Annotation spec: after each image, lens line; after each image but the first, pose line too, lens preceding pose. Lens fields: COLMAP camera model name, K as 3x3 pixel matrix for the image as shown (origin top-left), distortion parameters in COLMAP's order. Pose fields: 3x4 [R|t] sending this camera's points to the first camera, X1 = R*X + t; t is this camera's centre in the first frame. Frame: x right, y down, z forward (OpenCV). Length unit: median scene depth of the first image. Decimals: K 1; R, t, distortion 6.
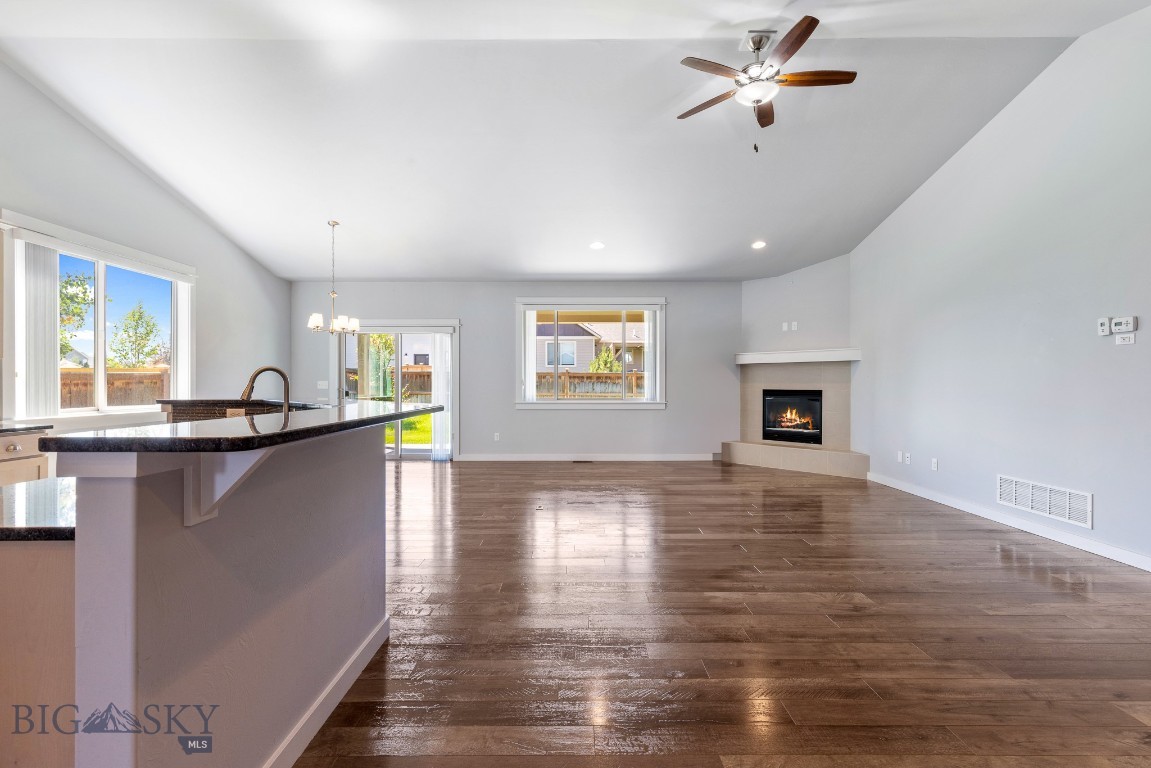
lens RADIAL K [[520.8, 0, 575.5], [0, 520.8, 384.0], [0, 0, 1]] dist [0.013065, -0.000162]
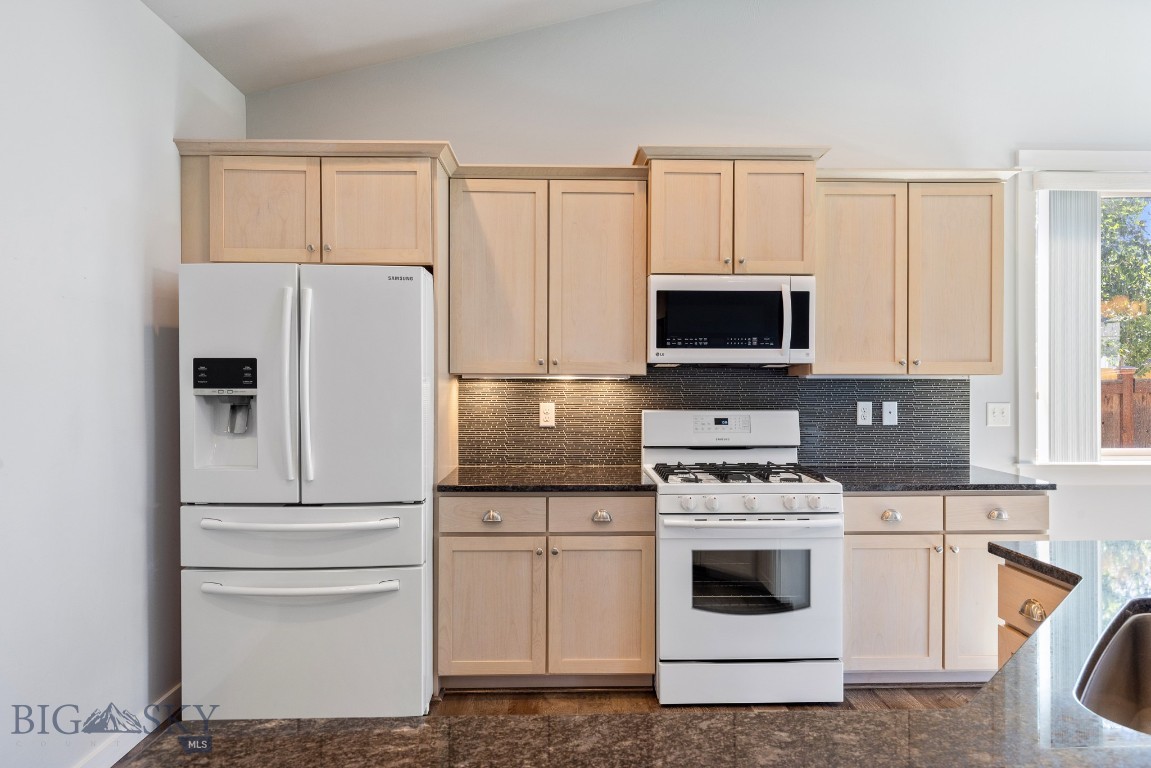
lens RADIAL K [[724.1, 0, 575.5], [0, 724.1, 384.0], [0, 0, 1]] dist [0.003048, 0.001020]
pose [[0.028574, 0.002850, -0.999588, -0.092746], [-0.001451, 0.999995, 0.002810, -0.019222], [0.999591, 0.001370, 0.028578, 0.220178]]
